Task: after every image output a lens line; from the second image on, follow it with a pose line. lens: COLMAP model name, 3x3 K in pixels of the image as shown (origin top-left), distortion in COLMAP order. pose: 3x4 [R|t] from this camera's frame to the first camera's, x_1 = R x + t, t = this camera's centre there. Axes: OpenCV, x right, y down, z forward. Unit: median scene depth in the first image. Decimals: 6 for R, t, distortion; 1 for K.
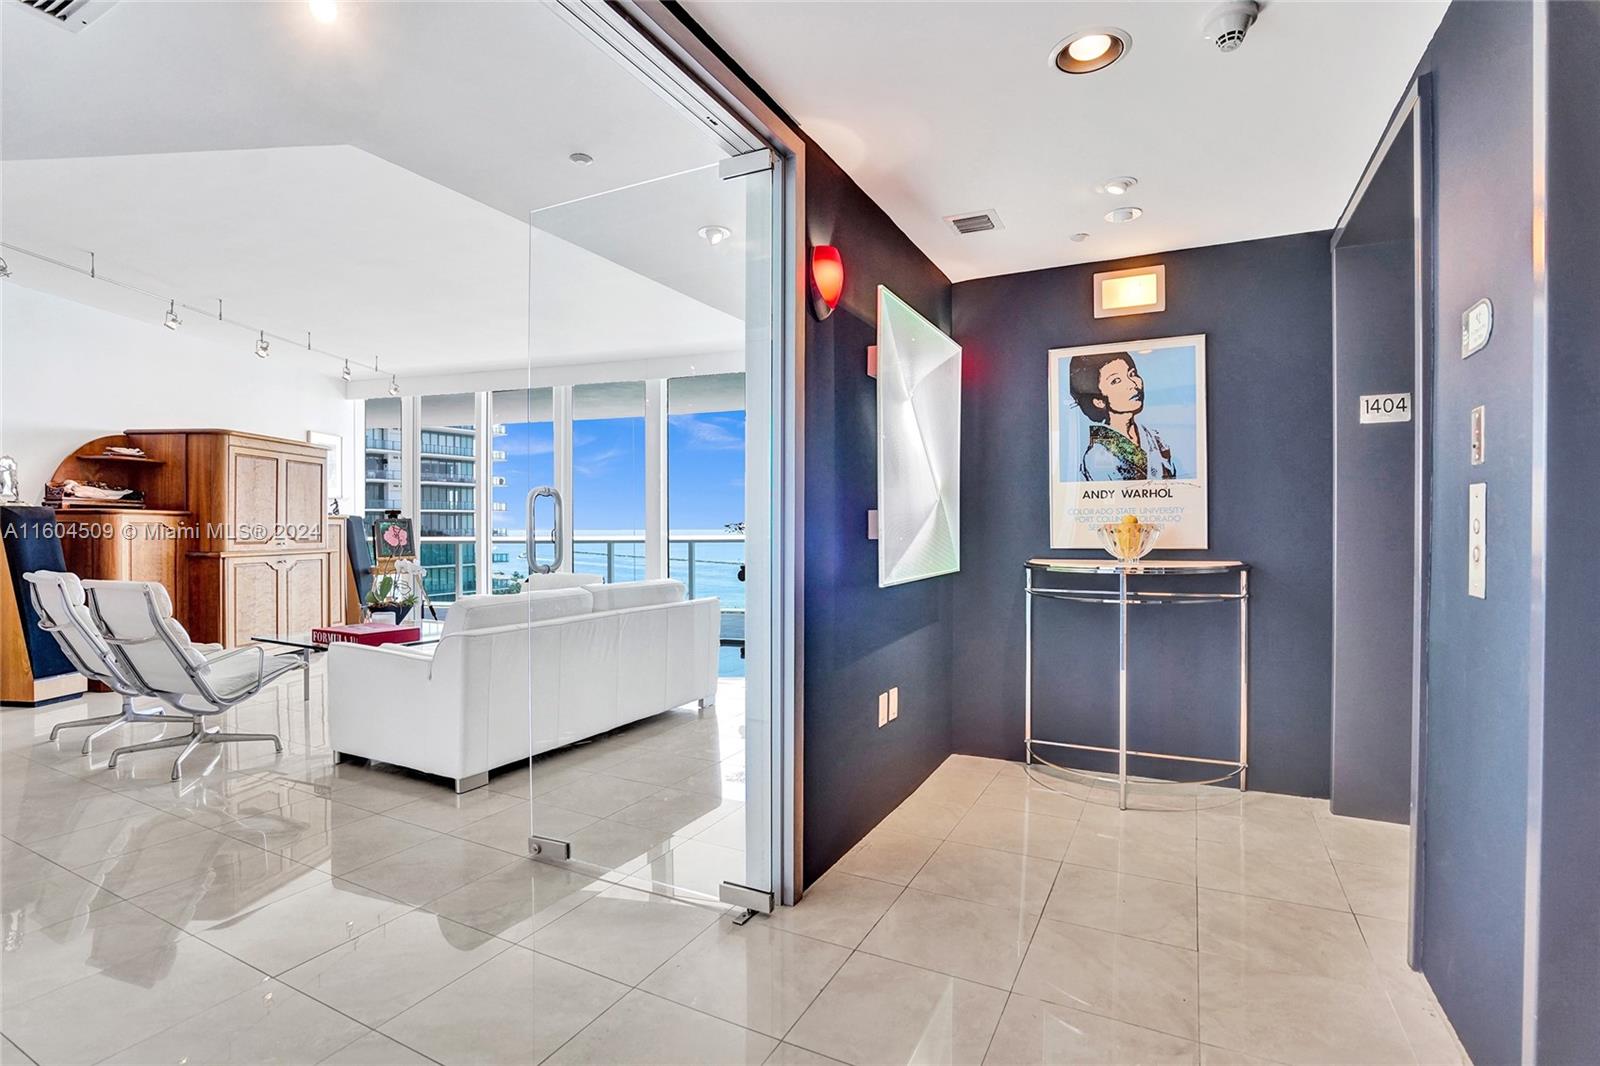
lens RADIAL K [[757.5, 0, 800.0], [0, 757.5, 533.0], [0, 0, 1]] dist [-0.063618, 0.023876]
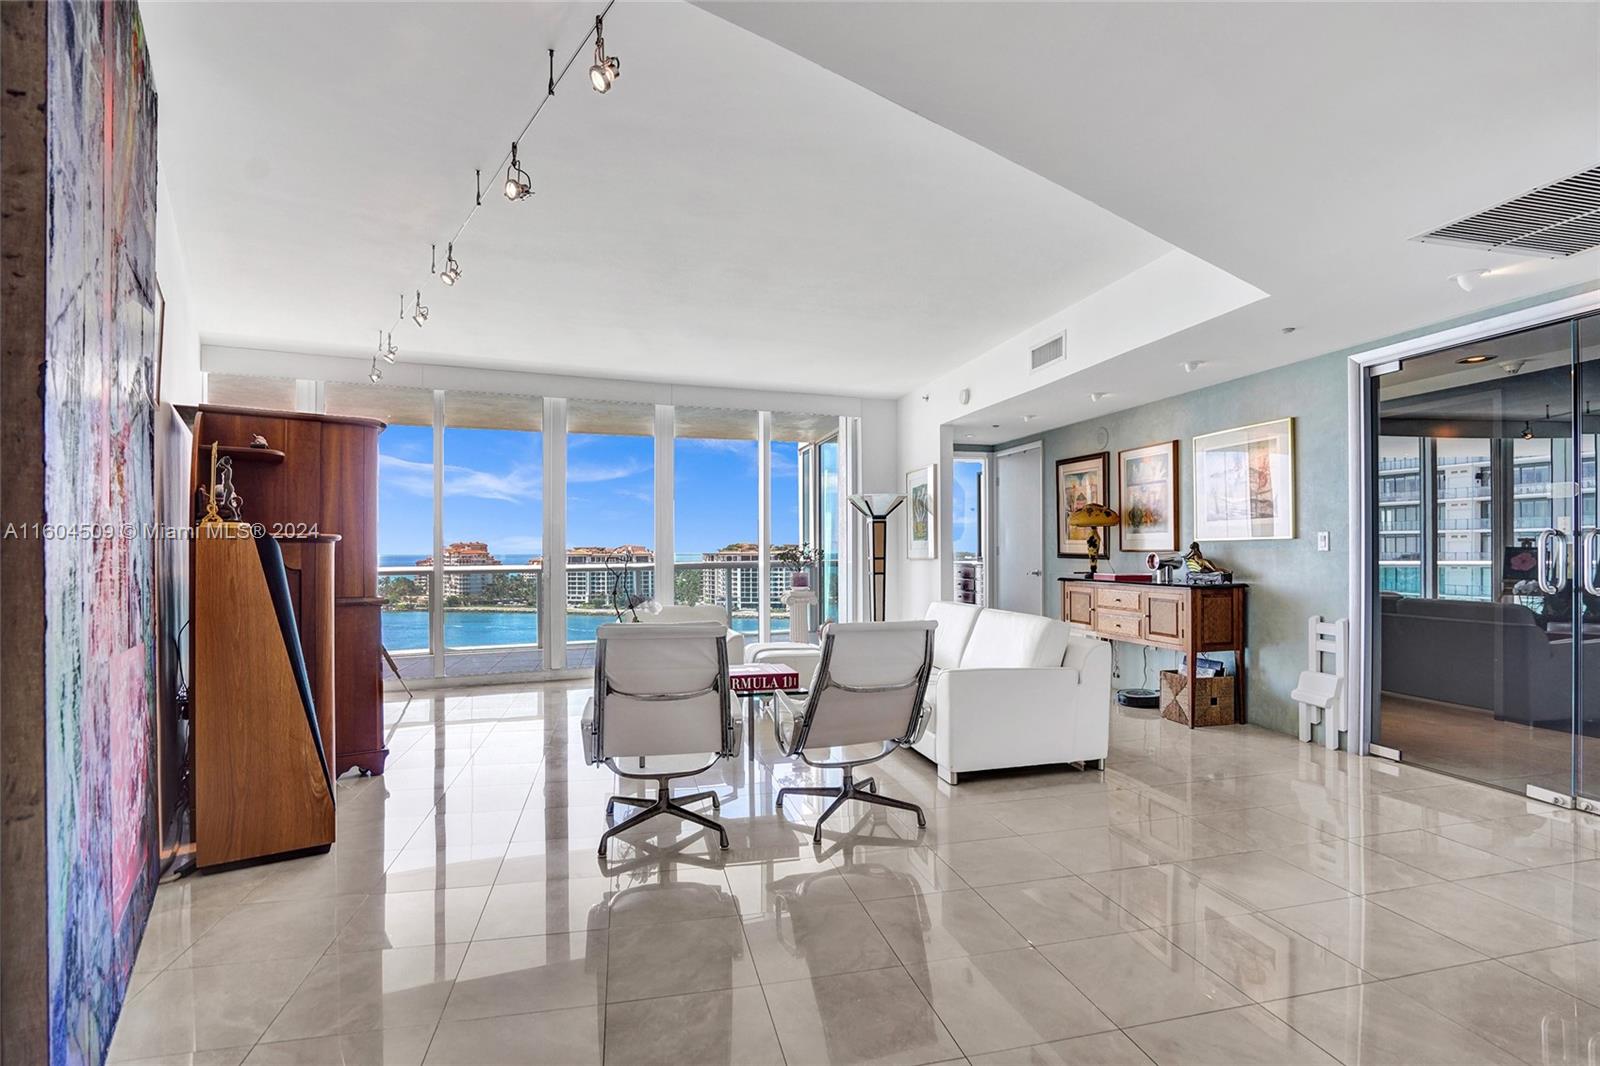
lens RADIAL K [[757.5, 0, 800.0], [0, 757.5, 533.0], [0, 0, 1]] dist [-0.063618, 0.023876]
pose [[0.758191, 0.012073, 0.651920, -0.978000], [0.008720, 0.999551, -0.028652, -0.010951], [-0.651974, 0.027408, 0.757746, 0.215587]]
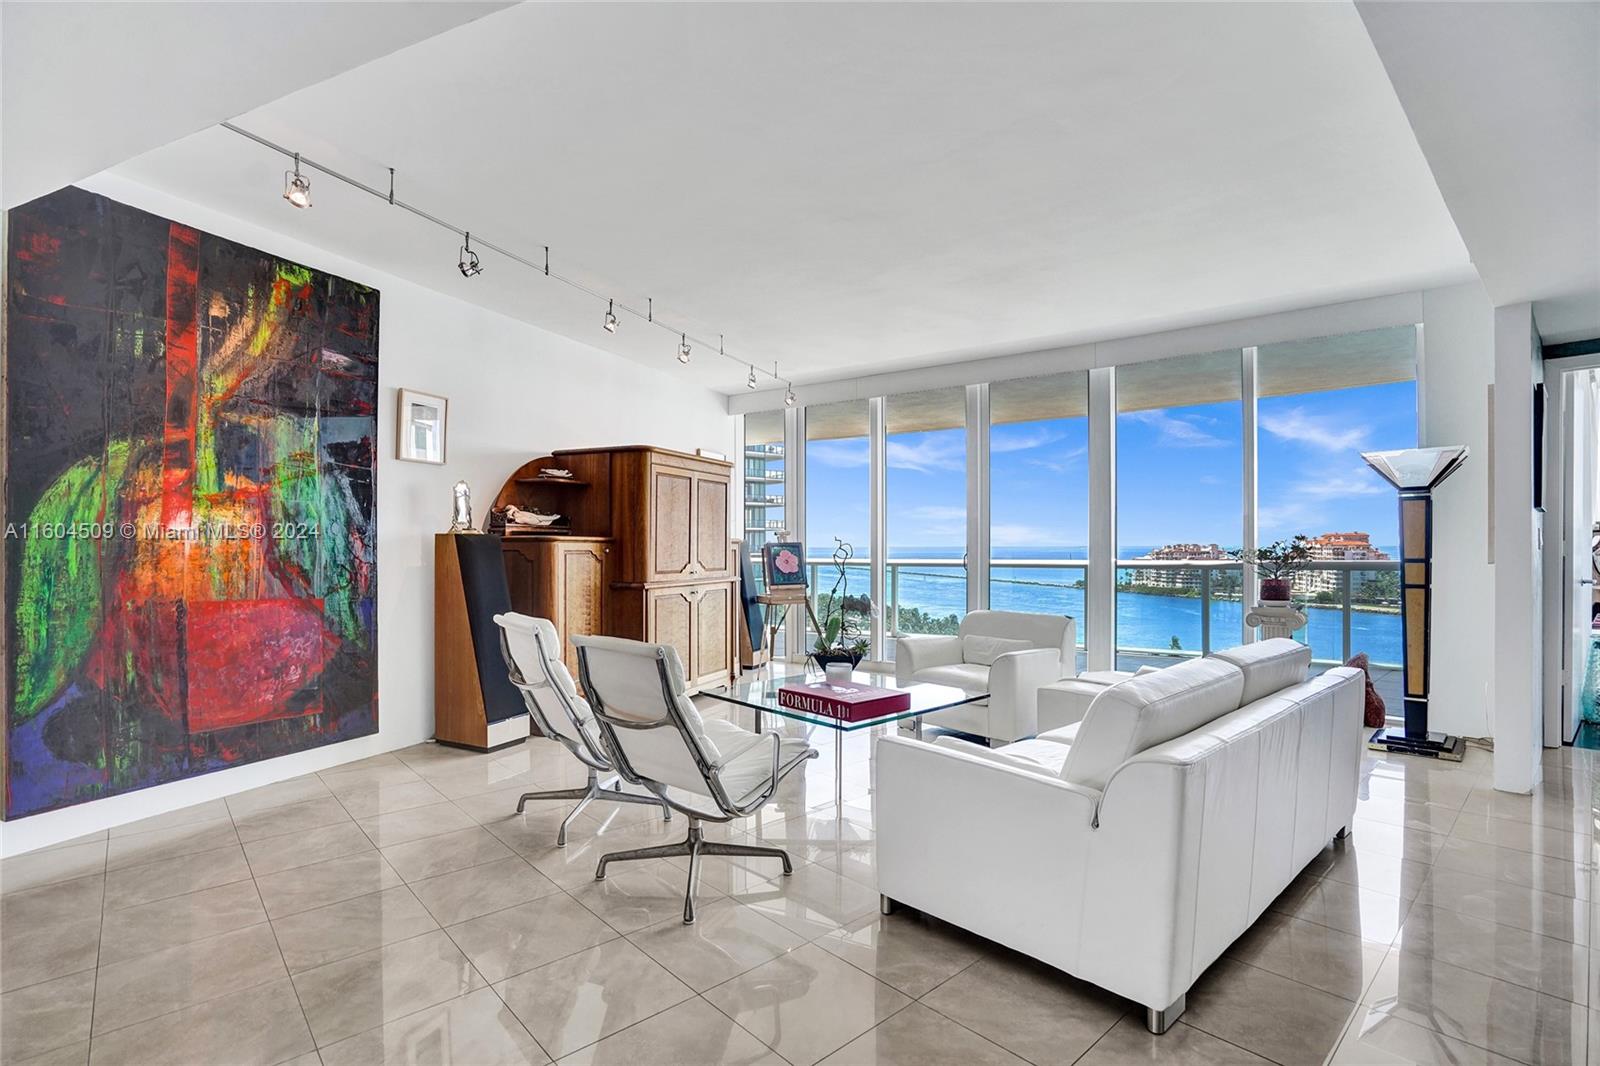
lens RADIAL K [[757.5, 0, 800.0], [0, 757.5, 533.0], [0, 0, 1]] dist [-0.063618, 0.023876]
pose [[0.938226, -0.006597, -0.345959, -0.303813], [-0.000844, 0.999772, -0.021354, -0.015744], [0.346021, 0.020327, 0.938006, 0.211303]]
